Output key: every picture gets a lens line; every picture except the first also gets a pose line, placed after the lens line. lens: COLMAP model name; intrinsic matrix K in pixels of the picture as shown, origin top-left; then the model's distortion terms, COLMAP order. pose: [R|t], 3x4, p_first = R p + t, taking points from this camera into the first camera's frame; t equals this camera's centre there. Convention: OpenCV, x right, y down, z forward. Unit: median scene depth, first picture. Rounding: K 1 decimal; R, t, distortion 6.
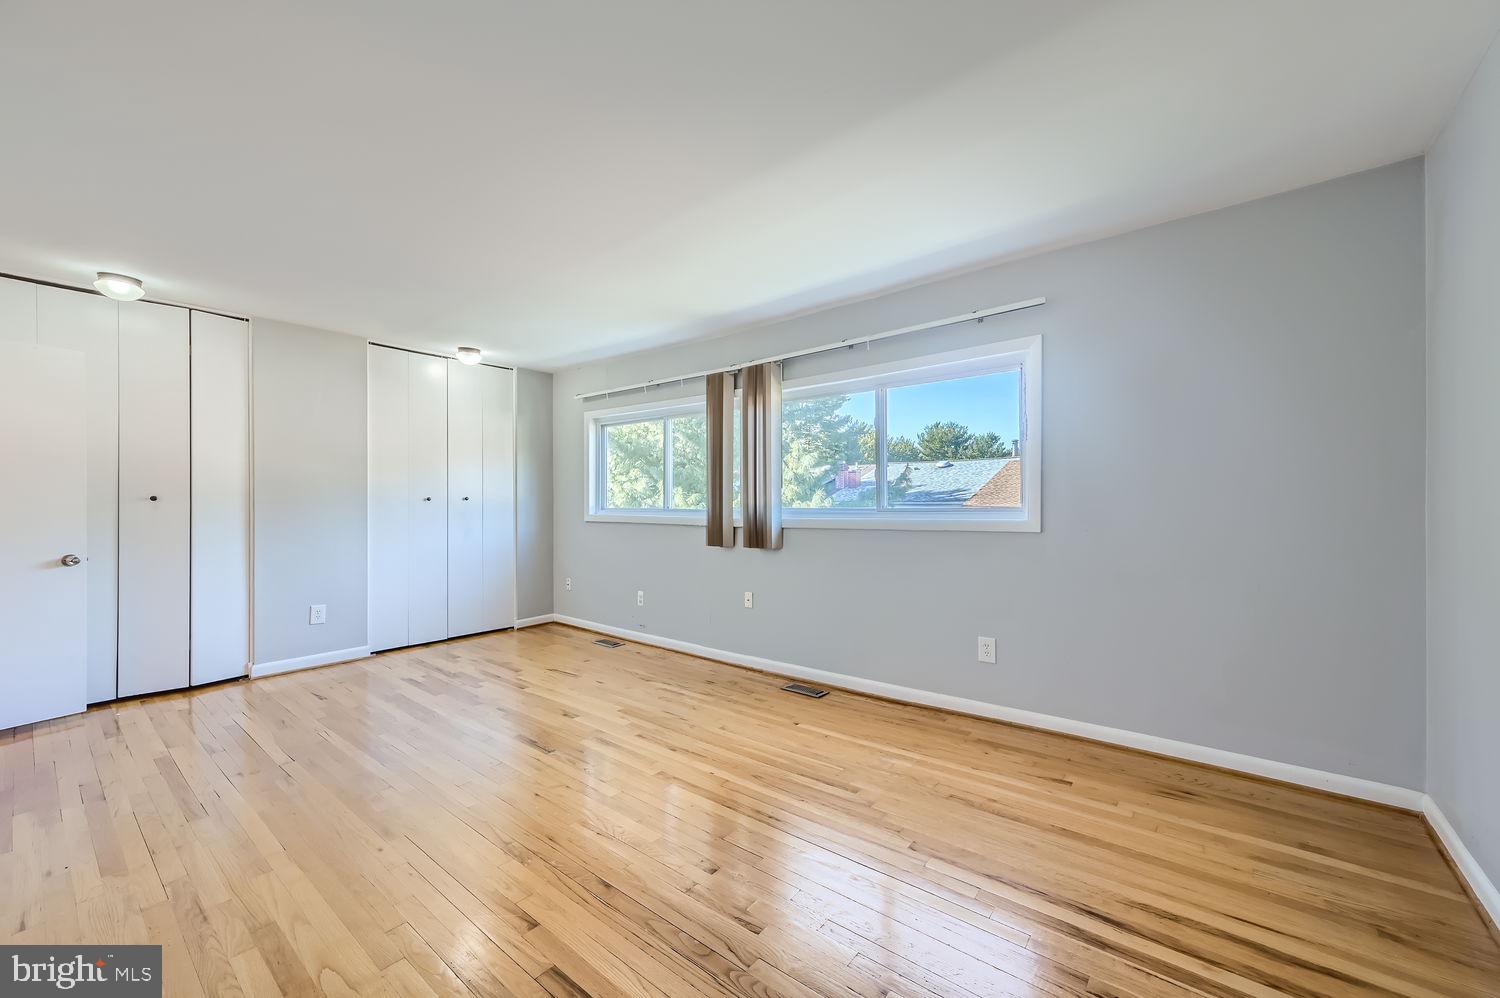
lens RADIAL K [[590.1, 0, 748.4], [0, 590.1, 499.1], [0, 0, 1]] dist [0.002538, 0.000211]
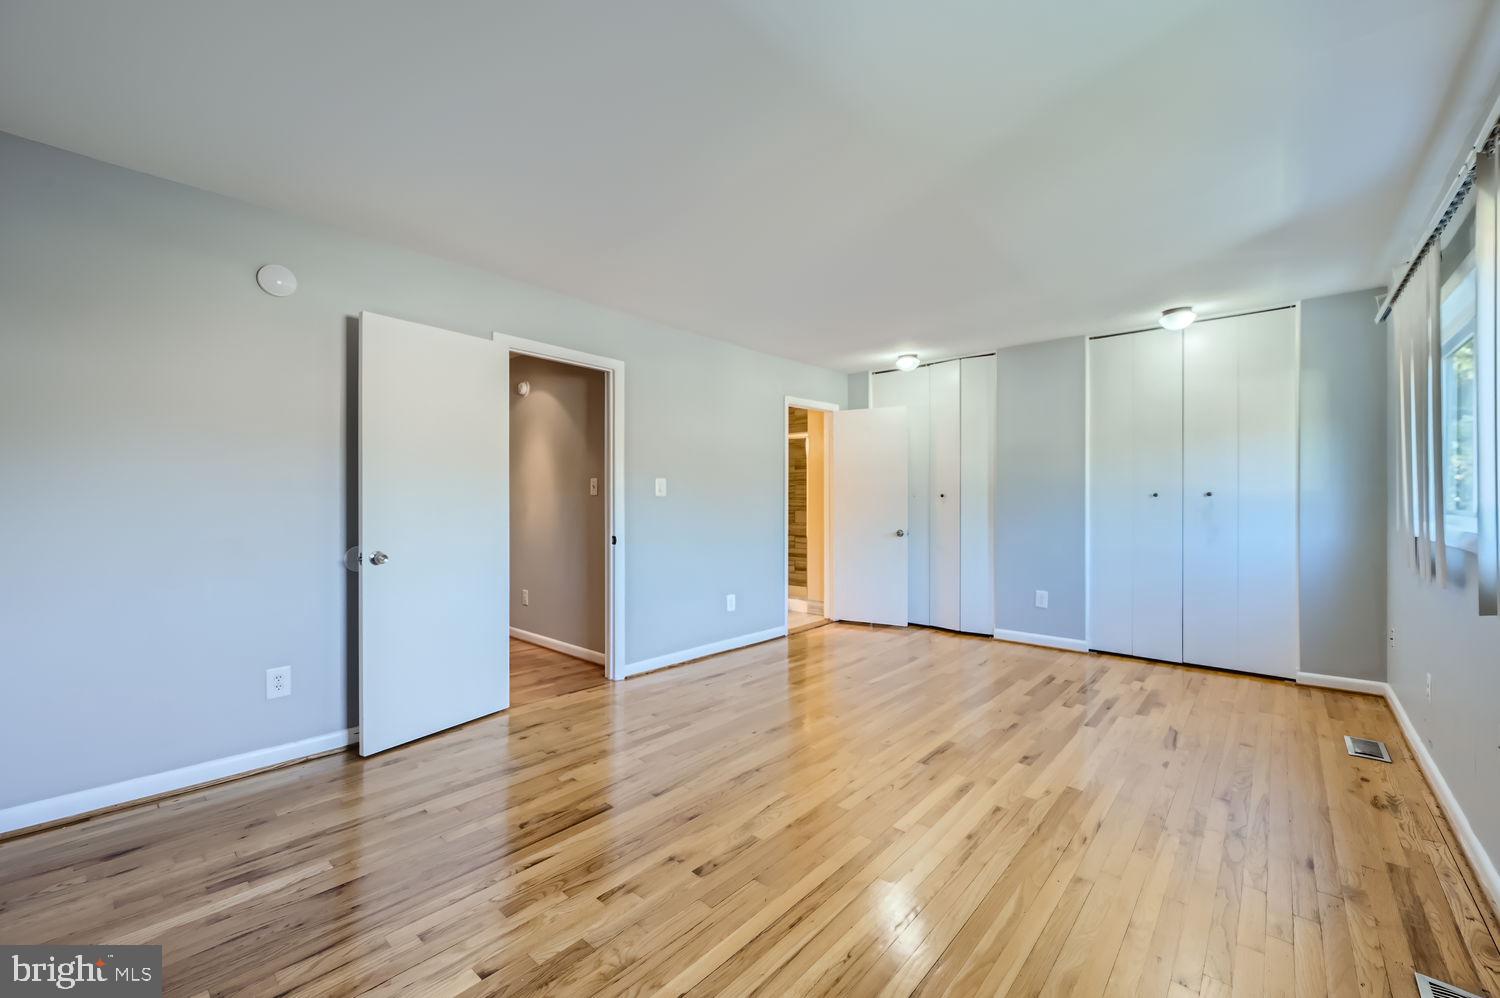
lens RADIAL K [[590.1, 0, 748.4], [0, 590.1, 499.1], [0, 0, 1]] dist [0.002538, 0.000211]
pose [[-0.050038, 0.003500, -0.998741, 0.476773], [0.006227, 0.999976, 0.003192, -0.001303], [0.998728, -0.006060, -0.050058, 0.584973]]
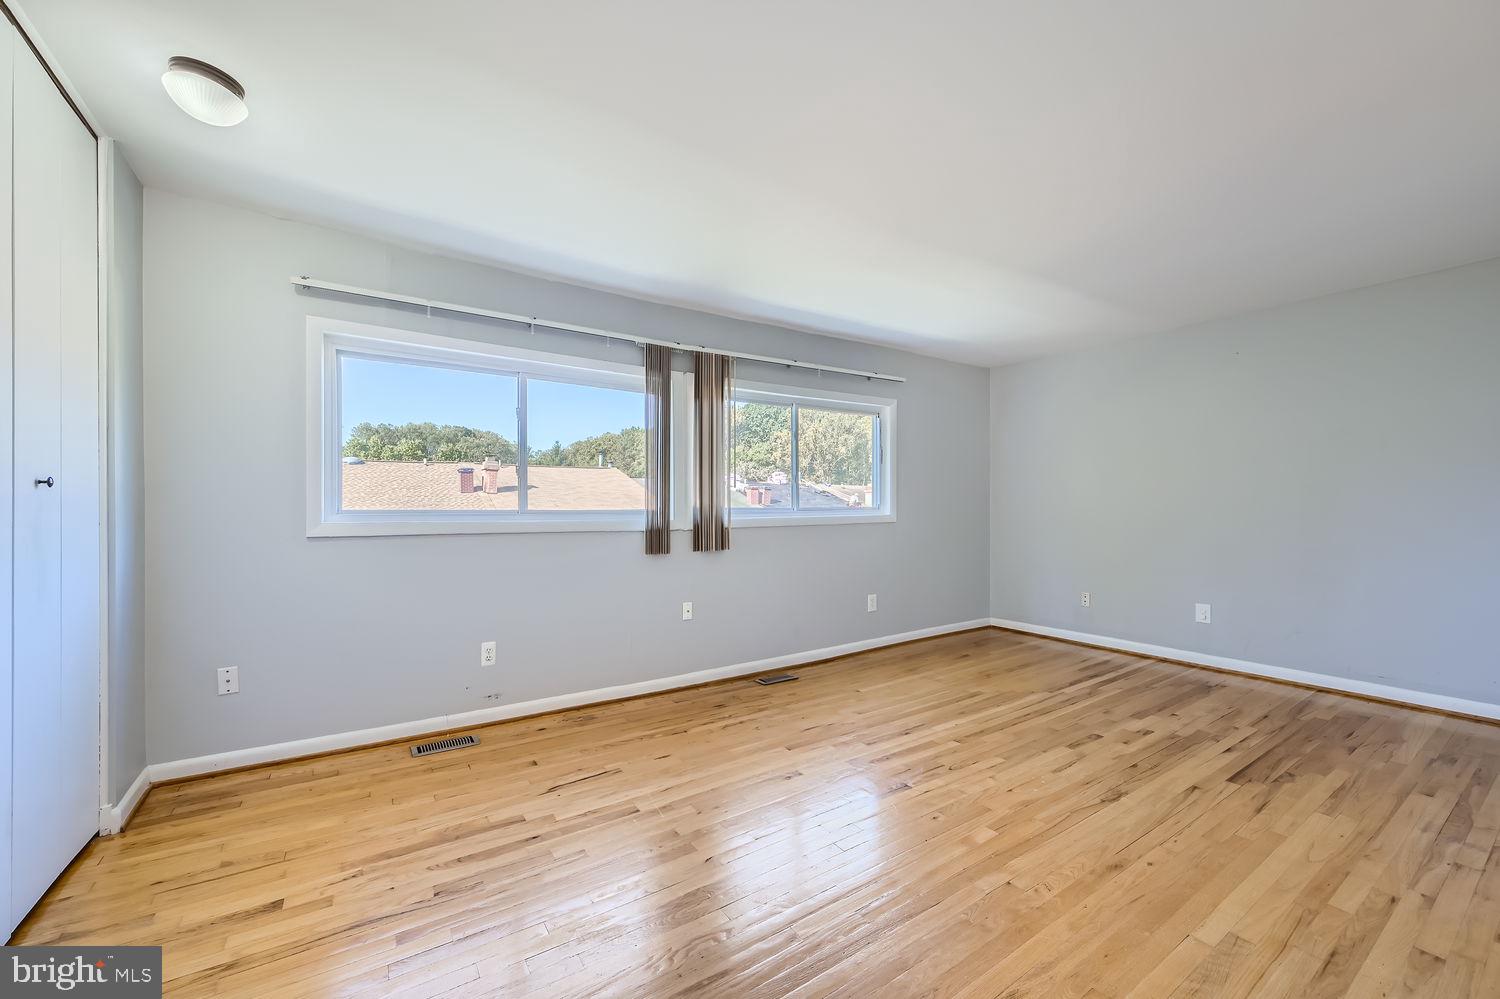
lens RADIAL K [[597.6, 0, 750.0], [0, 597.6, 499.5], [0, 0, 1]] dist [0.001671, 0.000016]
pose [[0.288862, 0.011100, 0.957307, -0.952509], [-0.005979, 0.999934, -0.009790, 0.011849], [-0.957352, -0.002896, 0.288909, 0.735509]]
